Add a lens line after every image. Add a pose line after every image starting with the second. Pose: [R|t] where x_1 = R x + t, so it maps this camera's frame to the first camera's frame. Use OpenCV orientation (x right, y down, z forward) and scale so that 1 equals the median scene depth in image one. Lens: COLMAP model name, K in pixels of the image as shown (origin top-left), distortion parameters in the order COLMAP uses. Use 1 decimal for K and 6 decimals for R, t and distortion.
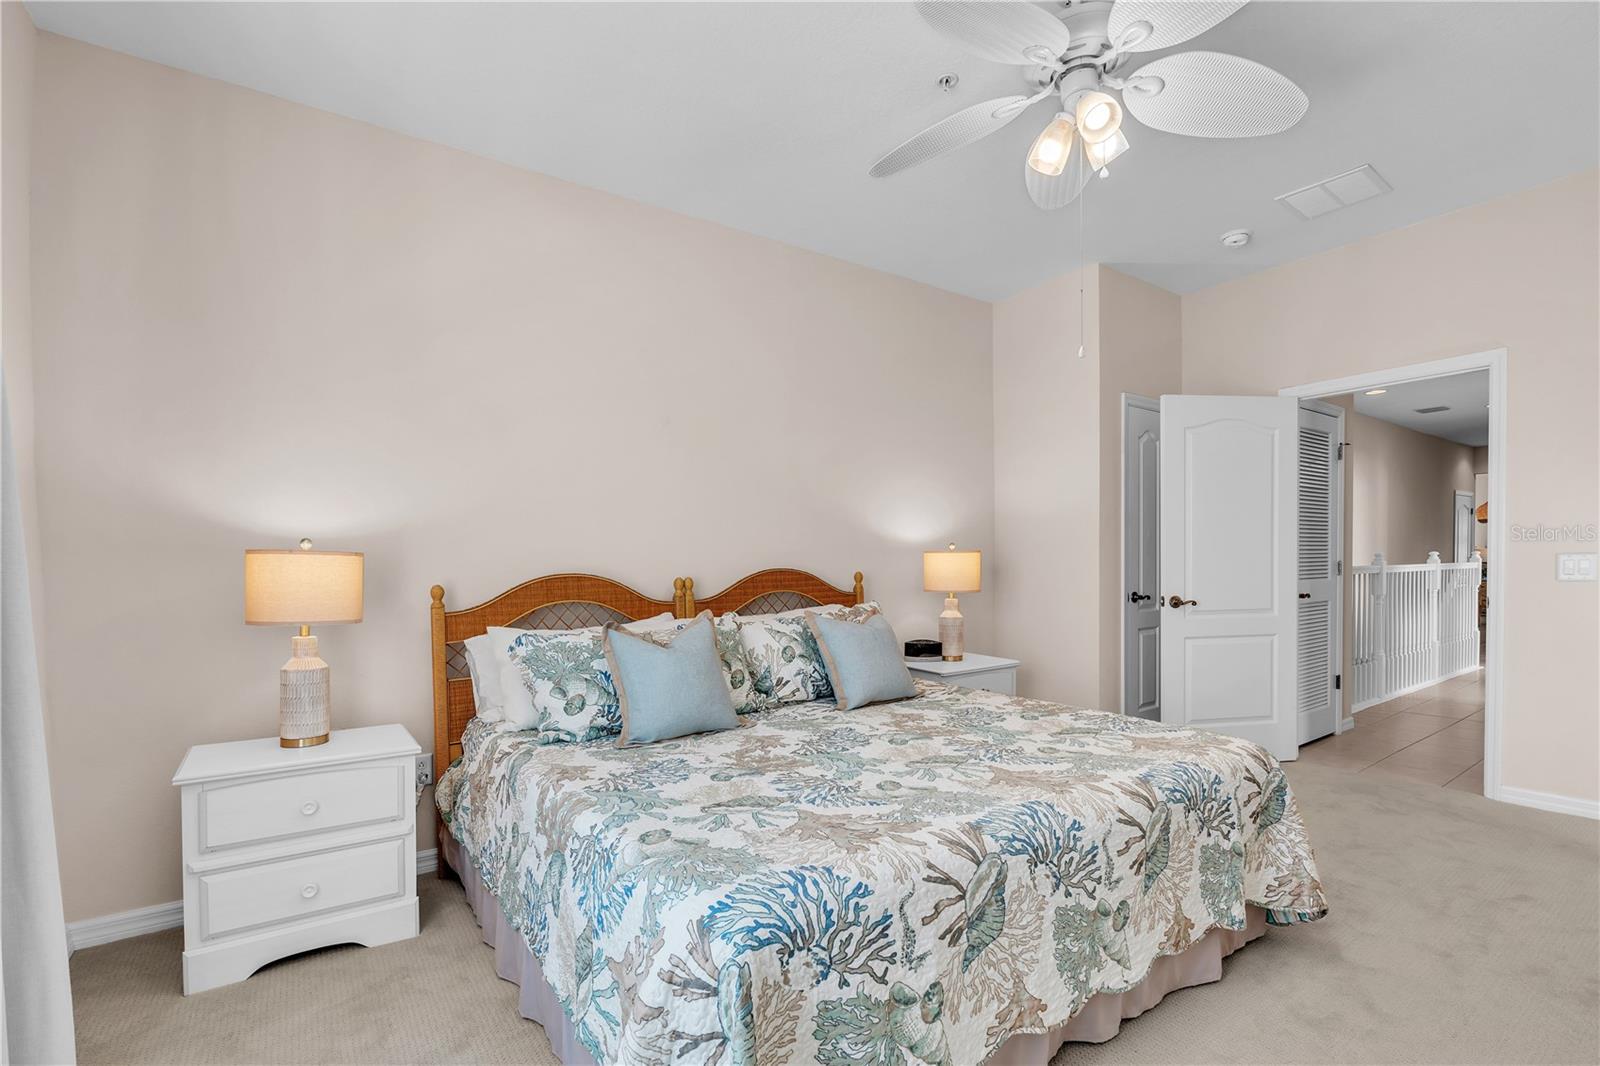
lens RADIAL K [[729.3, 0, 795.9], [0, 729.3, 532.8], [0, 0, 1]] dist [0.000505, 0.000204]
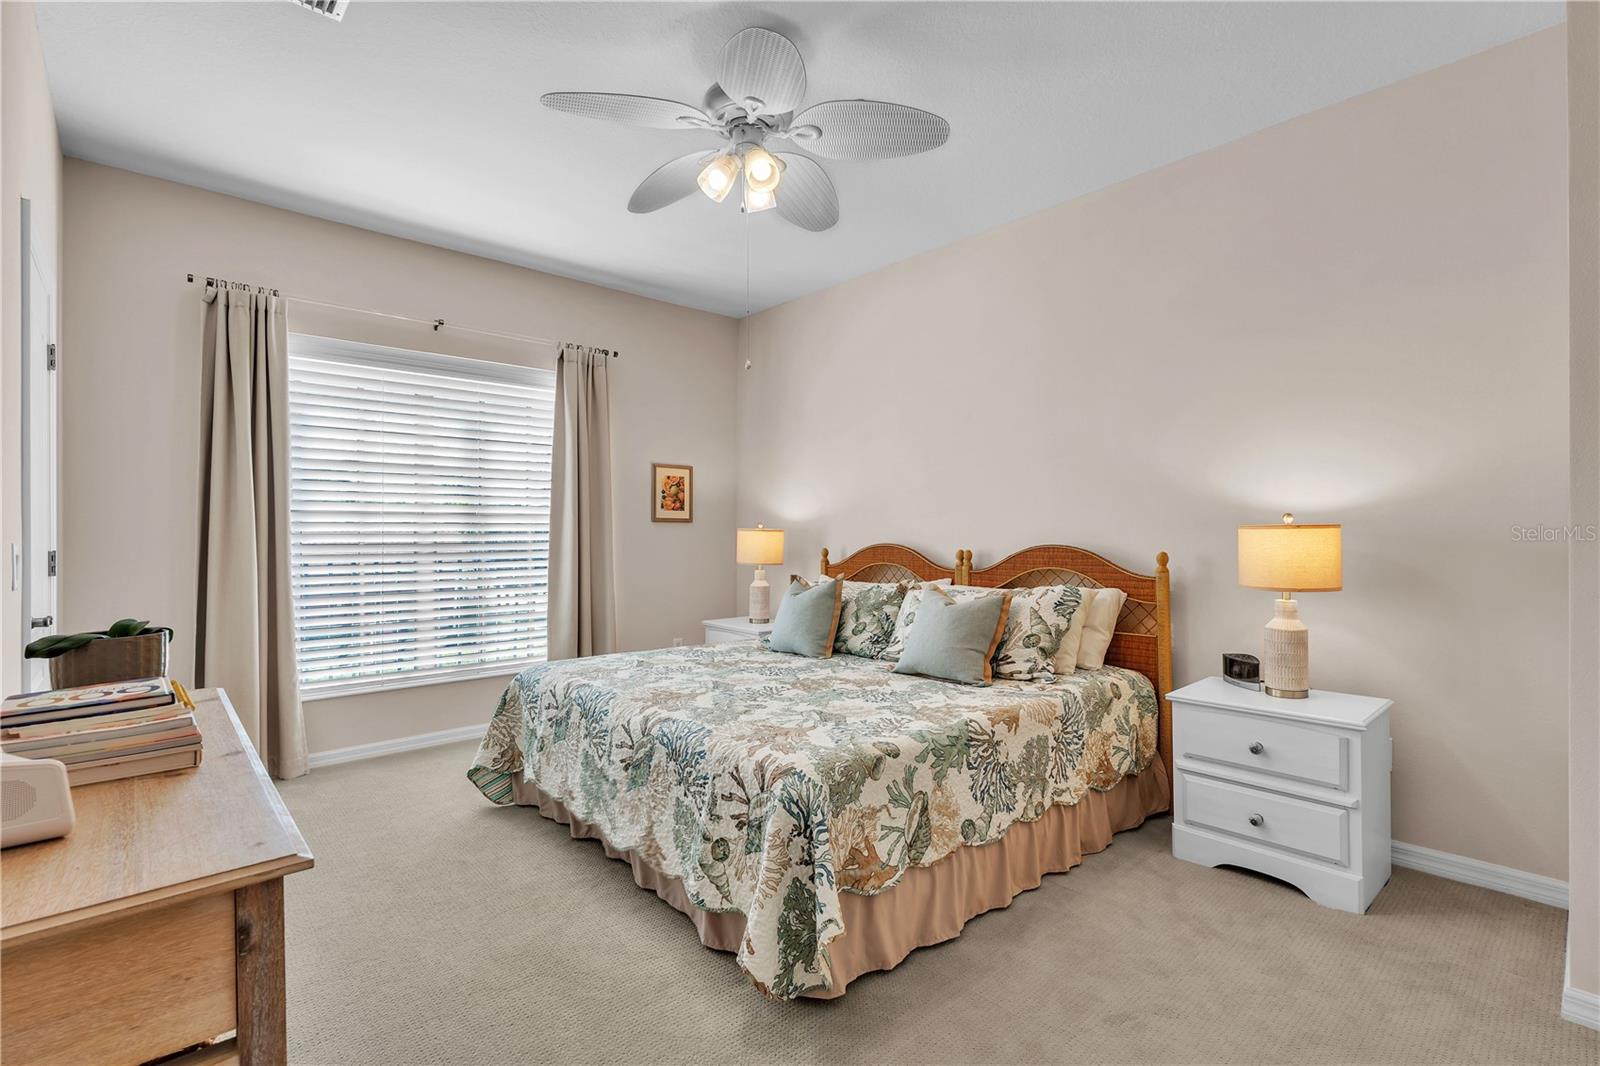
lens RADIAL K [[729.3, 0, 795.9], [0, 729.3, 532.8], [0, 0, 1]] dist [0.000505, 0.000204]
pose [[0.108503, 0.011255, -0.994032, 1.404138], [0.037726, 0.999169, 0.015431, 0.010351], [0.993380, -0.039175, 0.107989, 0.899217]]
